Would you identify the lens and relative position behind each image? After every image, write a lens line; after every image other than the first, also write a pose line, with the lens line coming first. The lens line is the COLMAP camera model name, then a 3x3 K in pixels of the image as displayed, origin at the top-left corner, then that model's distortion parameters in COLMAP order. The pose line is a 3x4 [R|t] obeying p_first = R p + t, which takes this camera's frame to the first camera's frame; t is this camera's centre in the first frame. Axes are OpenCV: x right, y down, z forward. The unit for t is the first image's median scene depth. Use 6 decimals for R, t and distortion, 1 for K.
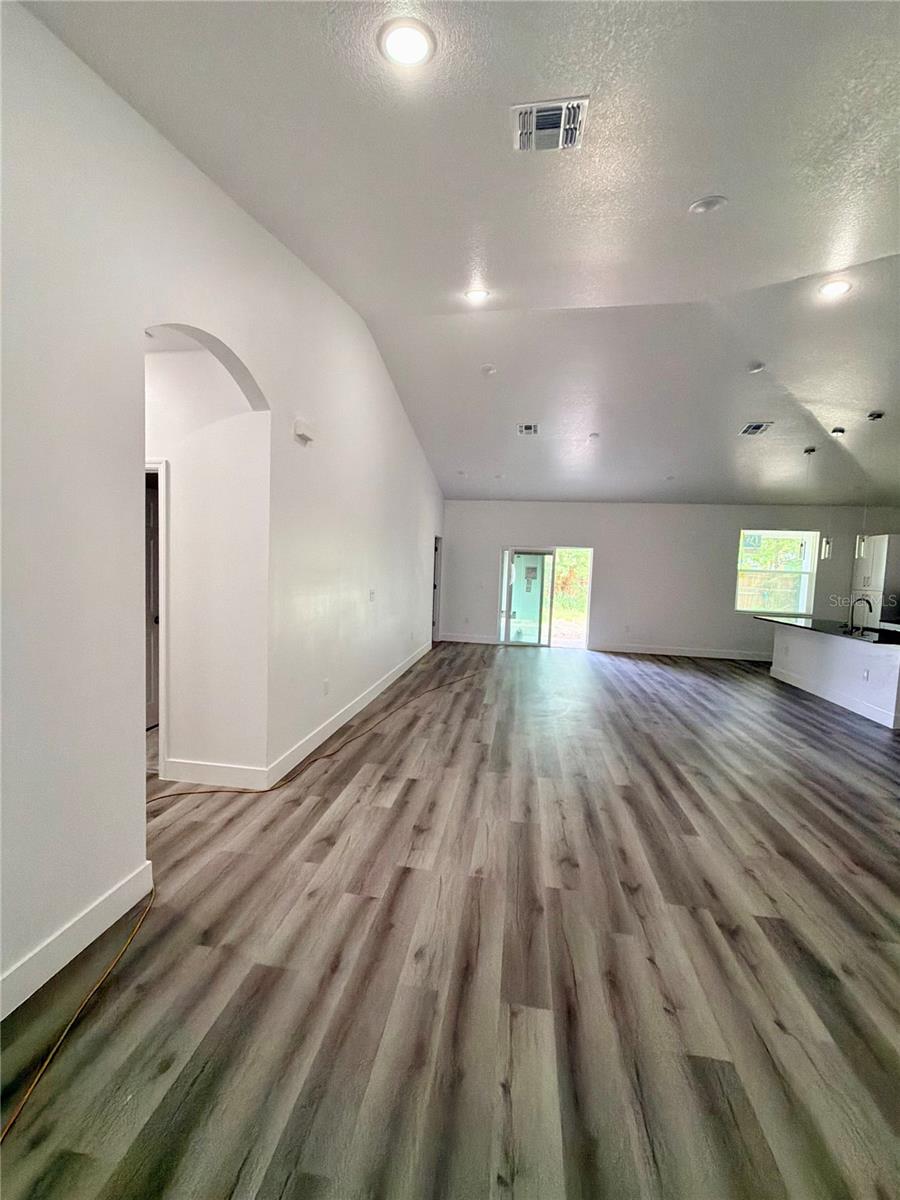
lens RADIAL K [[478.0, 0, 446.6], [0, 478.0, 600.4], [0, 0, 1]] dist [0.001050, -0.000208]
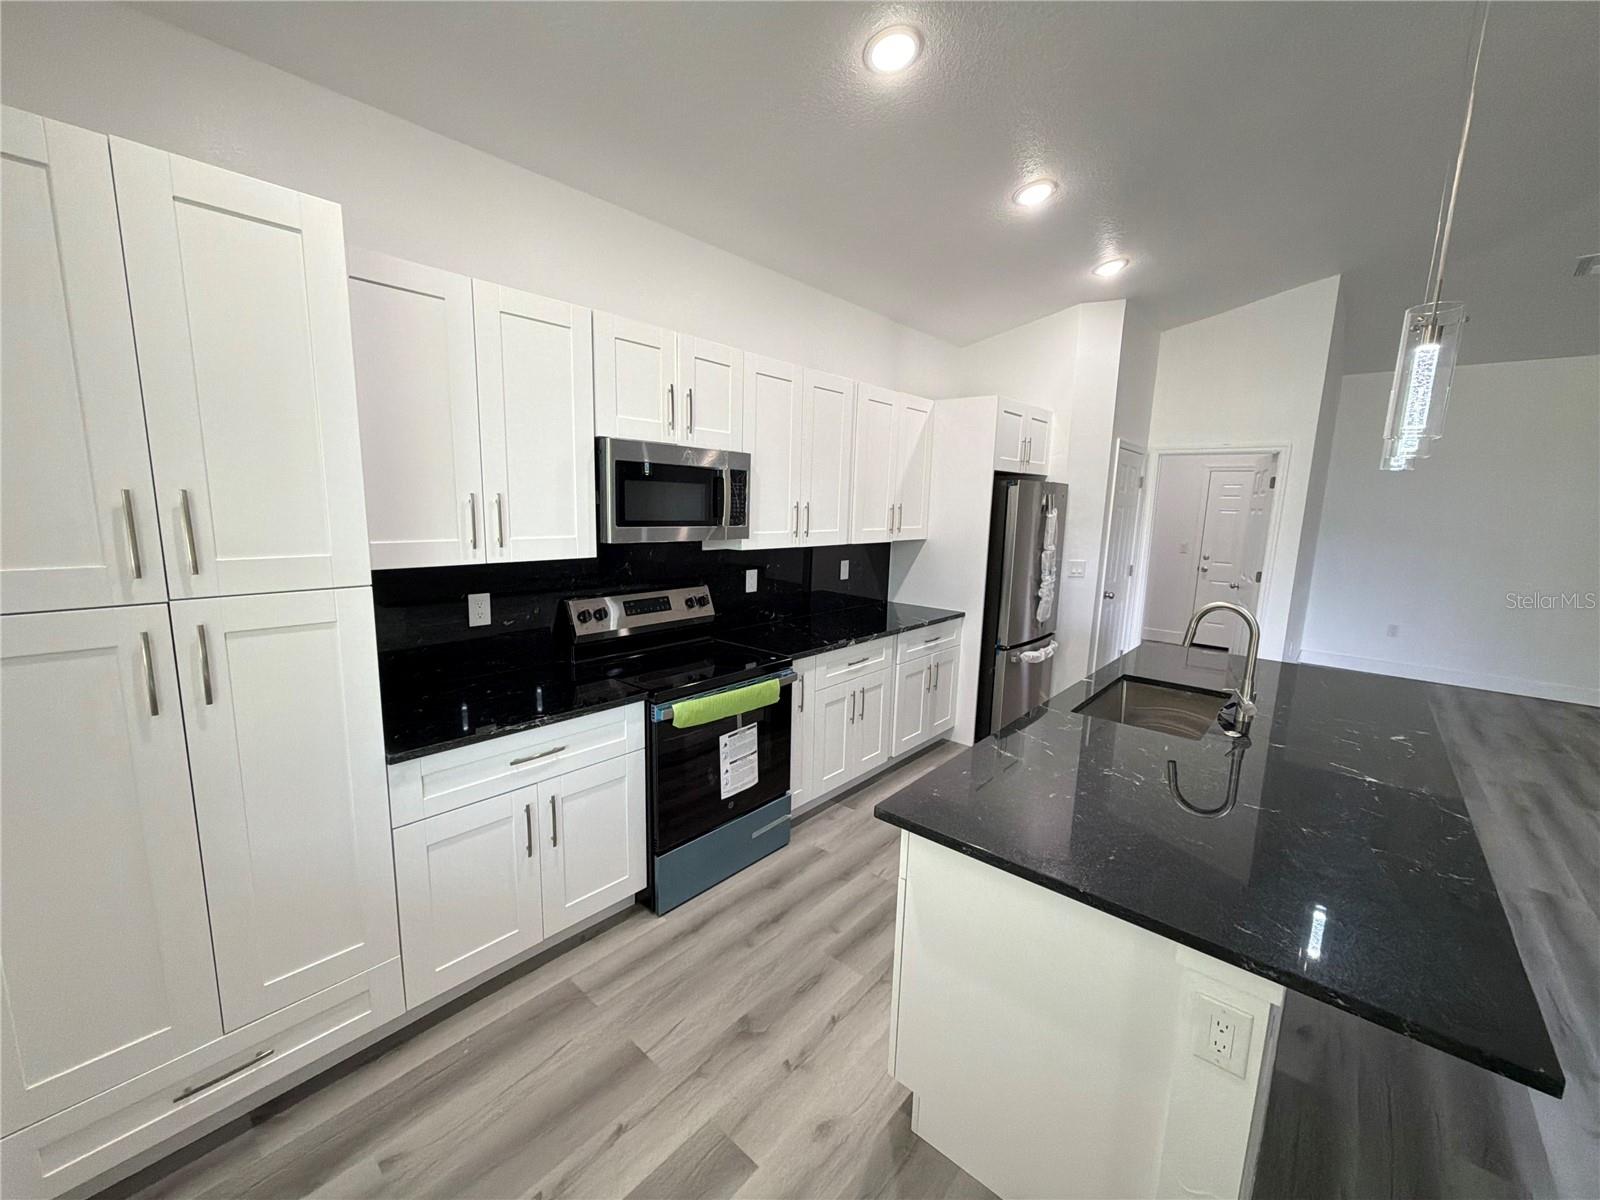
lens RADIAL K [[637.3, 0, 797.2], [0, 637.3, 602.5], [0, 0, 1]] dist [0.001050, -0.000208]
pose [[-0.839986, -0.144169, 0.523105, 1.524321], [-0.016992, 0.970573, 0.240206, -0.153007], [-0.542342, 0.192880, -0.817718, 2.477061]]
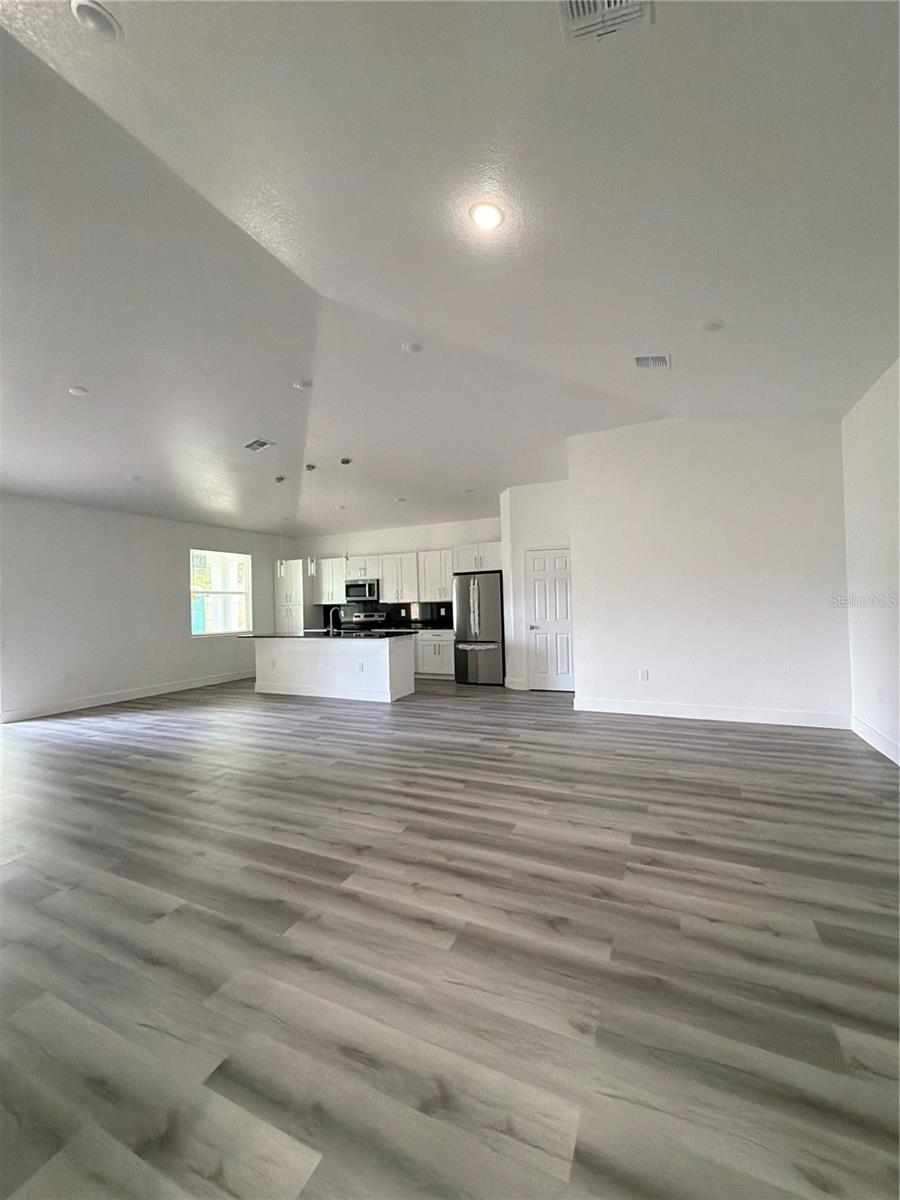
lens RADIAL K [[478.0, 0, 450.3], [0, 478.0, 598.1], [0, 0, 1]] dist [0.001050, -0.000208]
pose [[0.276267, -0.034501, 0.960461, -0.388124], [0.104913, 0.994466, 0.005545, -0.006733], [-0.955338, 0.099233, 0.278358, 0.651492]]
